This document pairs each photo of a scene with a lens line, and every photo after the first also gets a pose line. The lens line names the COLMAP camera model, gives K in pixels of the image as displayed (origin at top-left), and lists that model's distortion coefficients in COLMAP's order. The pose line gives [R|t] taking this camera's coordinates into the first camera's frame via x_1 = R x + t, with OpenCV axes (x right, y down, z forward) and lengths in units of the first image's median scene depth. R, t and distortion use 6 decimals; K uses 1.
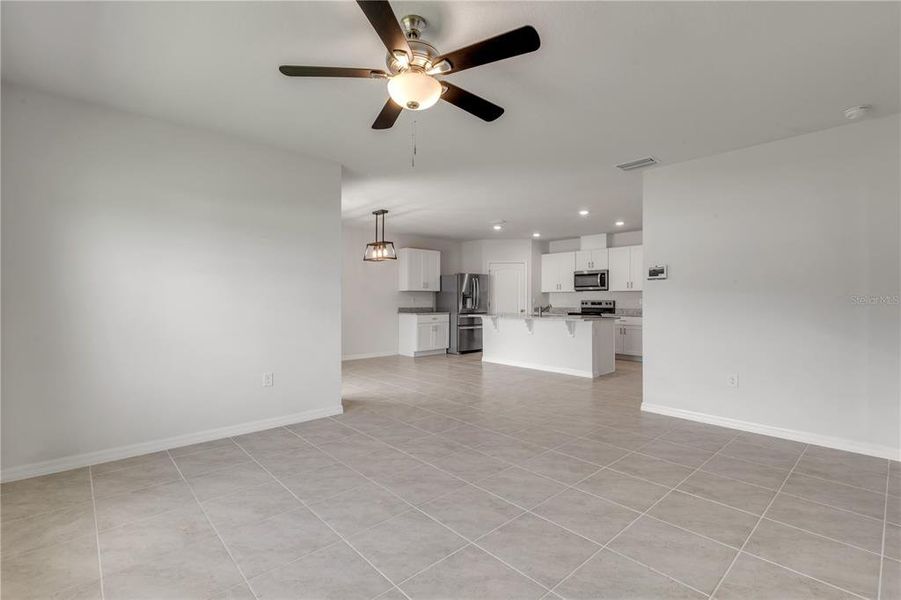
lens RADIAL K [[411.2, 0, 450.5], [0, 411.2, 300.0], [0, 0, 1]] dist [-0.000996, -0.000280]
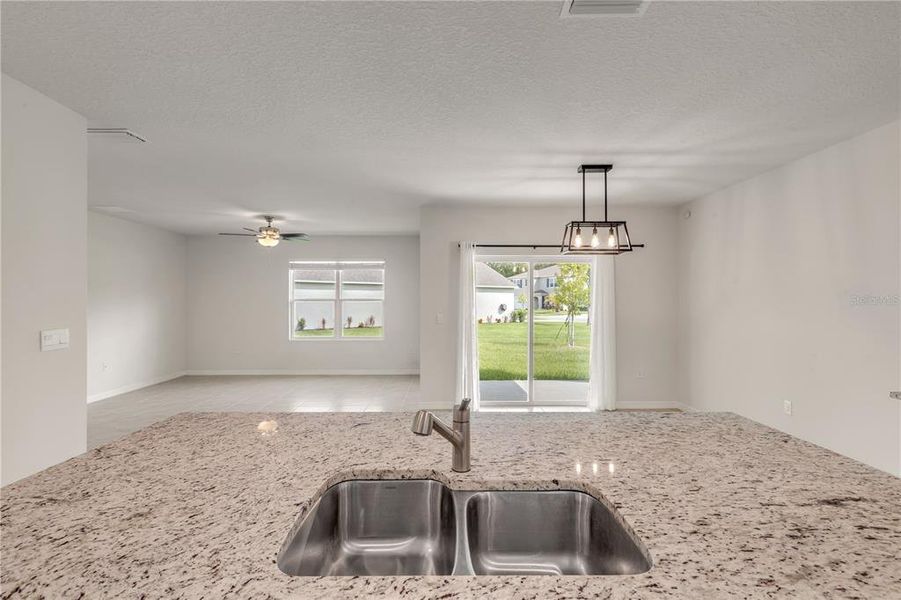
lens RADIAL K [[408.7, 0, 447.6], [0, 408.7, 299.9], [0, 0, 1]] dist [0.000223, -0.000250]
pose [[-0.672324, -0.002330, -0.740253, 0.852786], [-0.002830, 0.999996, -0.000577, -0.071921], [0.740251, 0.001707, -0.672328, 2.764684]]
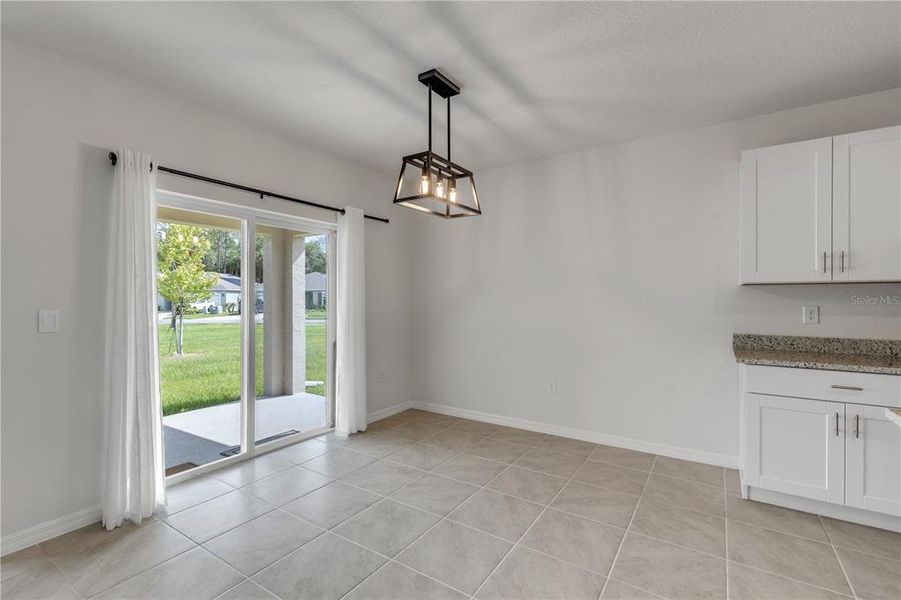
lens RADIAL K [[411.2, 0, 450.5], [0, 411.2, 300.0], [0, 0, 1]] dist [-0.000996, -0.000280]
pose [[0.251006, 0.000084, -0.967986, 0.455149], [-0.001767, 0.999998, -0.000371, -0.026602], [0.967984, 0.001804, 0.251006, 2.053055]]
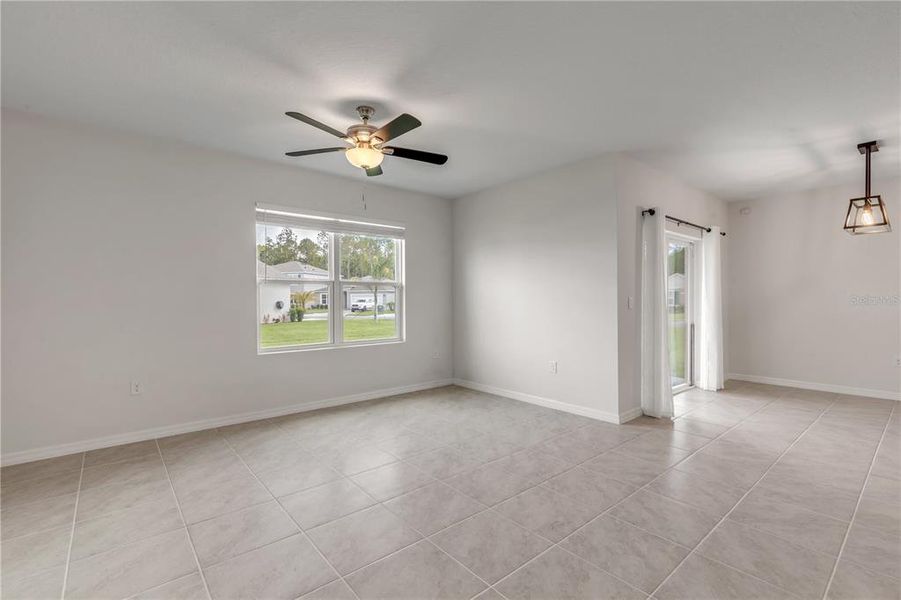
lens RADIAL K [[408.7, 0, 447.6], [0, 408.7, 299.9], [0, 0, 1]] dist [0.000223, -0.000250]
pose [[-0.043595, 0.000810, -0.999049, 0.965591], [0.002026, 0.999998, 0.000723, -0.001194], [0.999047, -0.001992, -0.043596, 0.971100]]
